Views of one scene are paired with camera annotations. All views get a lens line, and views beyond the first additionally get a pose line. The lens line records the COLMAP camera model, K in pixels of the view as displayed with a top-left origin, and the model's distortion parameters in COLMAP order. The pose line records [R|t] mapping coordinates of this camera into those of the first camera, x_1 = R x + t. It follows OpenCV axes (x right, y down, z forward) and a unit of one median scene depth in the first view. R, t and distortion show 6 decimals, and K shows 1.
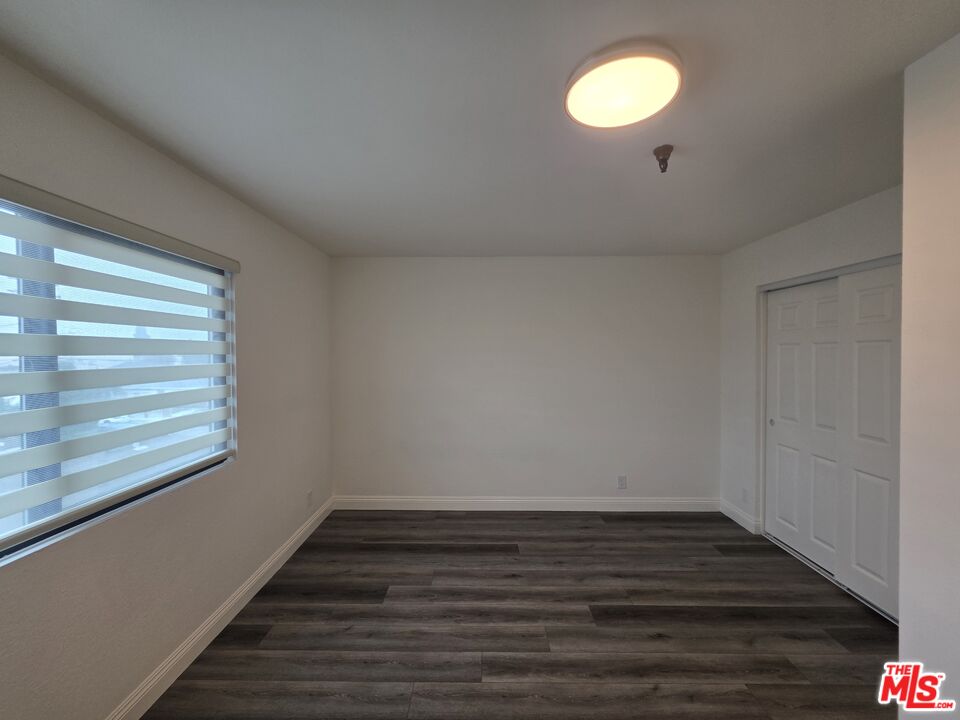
lens RADIAL K [[382.3, 0, 477.6], [0, 382.3, 357.1], [0, 0, 1]] dist [0.001609, -0.000499]
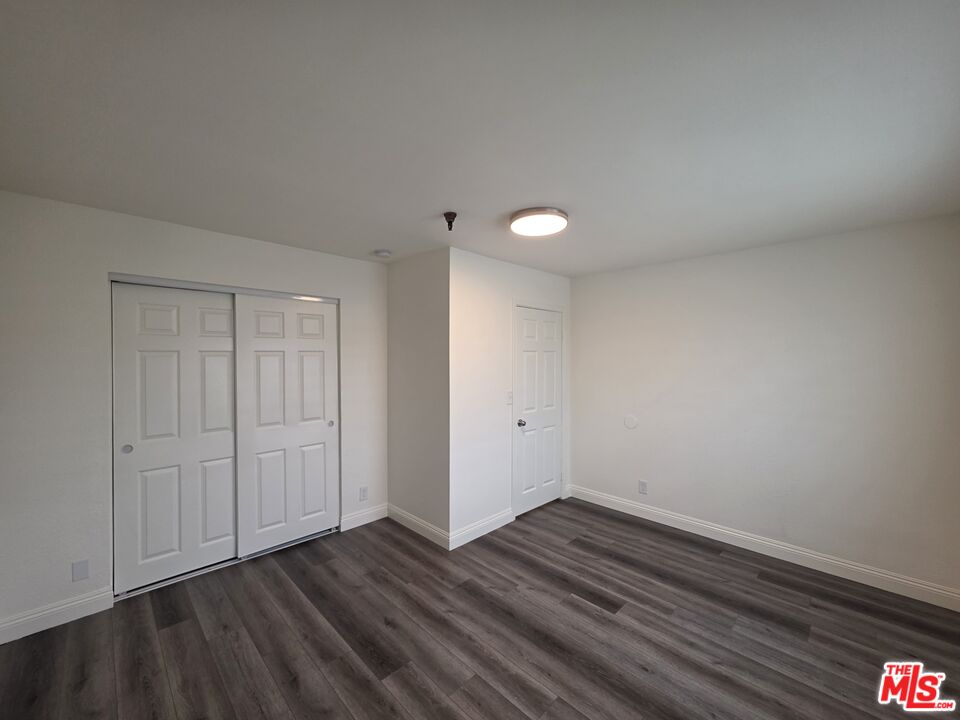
lens RADIAL K [[382.3, 0, 477.6], [0, 382.3, 357.1], [0, 0, 1]] dist [0.001609, -0.000499]
pose [[-0.711026, -0.000499, 0.703165, -0.390622], [0.011096, 0.999867, 0.011929, -0.027709], [-0.703078, 0.016284, -0.710926, 1.341100]]
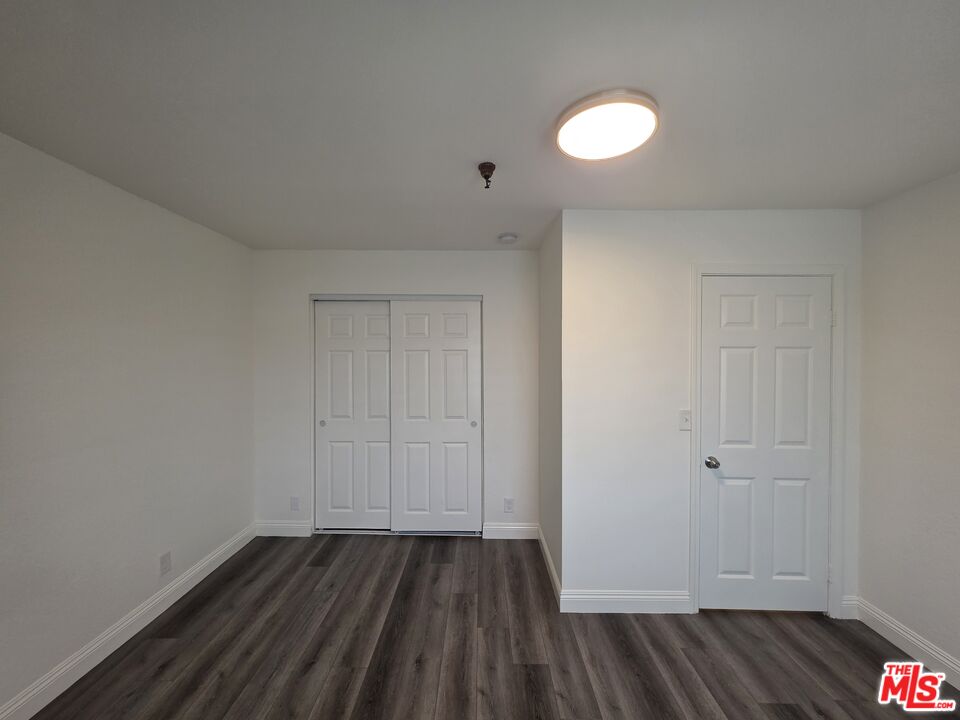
lens RADIAL K [[382.3, 0, 477.6], [0, 382.3, 357.1], [0, 0, 1]] dist [0.001609, -0.000499]
pose [[-0.002330, -0.000755, 0.999997, -0.390910], [0.011916, 0.999929, 0.000783, -0.014612], [-0.999926, 0.011918, -0.002321, 0.721239]]
